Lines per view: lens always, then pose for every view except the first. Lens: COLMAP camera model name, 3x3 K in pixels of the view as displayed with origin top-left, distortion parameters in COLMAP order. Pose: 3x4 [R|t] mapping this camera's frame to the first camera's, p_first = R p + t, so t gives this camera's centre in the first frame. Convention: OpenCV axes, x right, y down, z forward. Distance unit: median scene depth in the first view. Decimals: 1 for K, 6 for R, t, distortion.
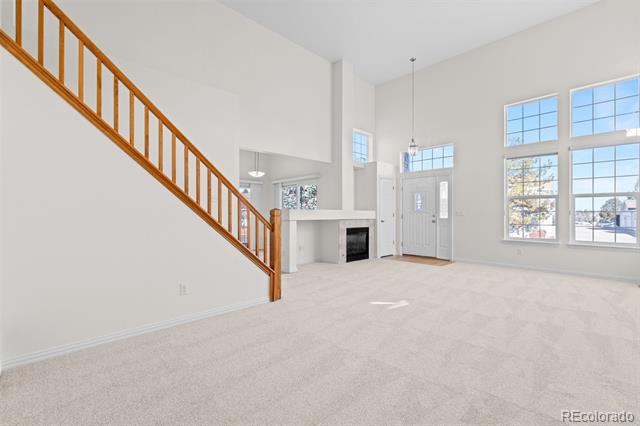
lens RADIAL K [[282.8, 0, 319.3], [0, 282.8, 214.9], [0, 0, 1]] dist [-0.002303, -0.000416]
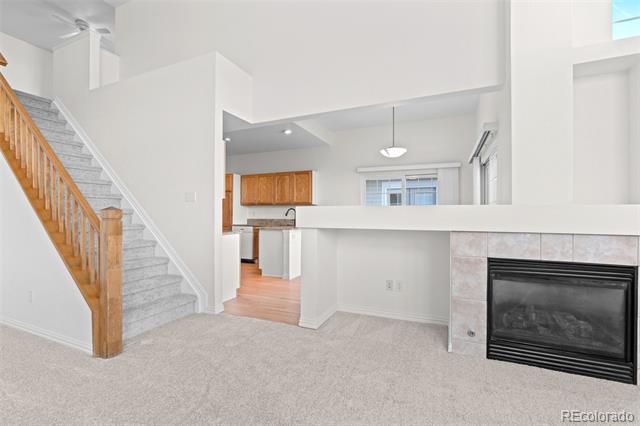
lens RADIAL K [[282.8, 0, 319.3], [0, 282.8, 214.9], [0, 0, 1]] dist [-0.002303, -0.000416]
pose [[0.355132, -0.000189, -0.934816, 0.341032], [0.002275, 0.999997, 0.000662, -0.004764], [0.934813, -0.002362, 0.355132, 0.687687]]
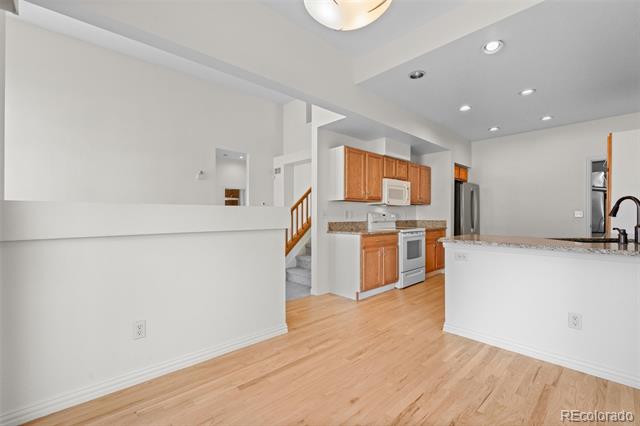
lens RADIAL K [[282.8, 0, 319.3], [0, 282.8, 214.9], [0, 0, 1]] dist [-0.002303, -0.000416]
pose [[-0.999188, -0.000035, 0.040297, -0.241664], [-0.000320, 0.999975, -0.007058, -0.000192], [-0.040296, -0.007065, -0.999163, 1.329247]]
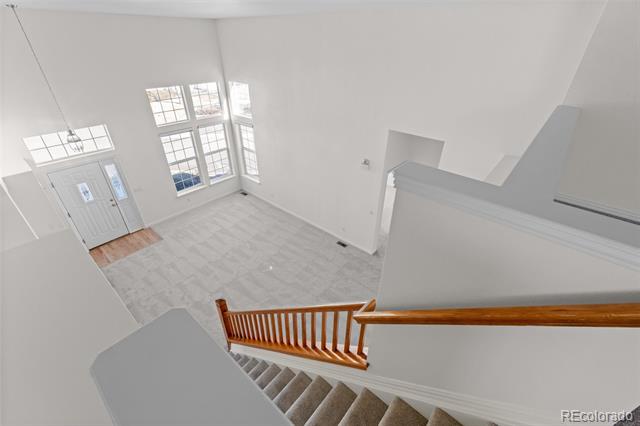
lens RADIAL K [[282.8, 0, 319.3], [0, 282.8, 214.9], [0, 0, 1]] dist [-0.002303, -0.000416]
pose [[-0.068795, -0.543044, 0.836882, -0.553088], [-0.007416, 0.839124, 0.543889, -0.539033], [-0.997603, 0.031210, -0.061755, 0.363873]]
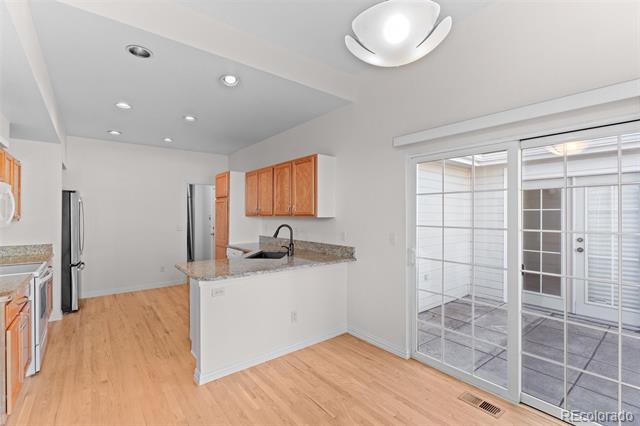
lens RADIAL K [[289.8, 0, 320.0], [0, 289.8, 213.0], [0, 0, 1]] dist [-0.004443, -0.000521]
pose [[-0.110271, -0.003473, -0.993895, -0.055033], [0.005937, 0.999974, -0.004153, -0.047573], [0.993884, -0.006359, -0.110248, 1.083474]]
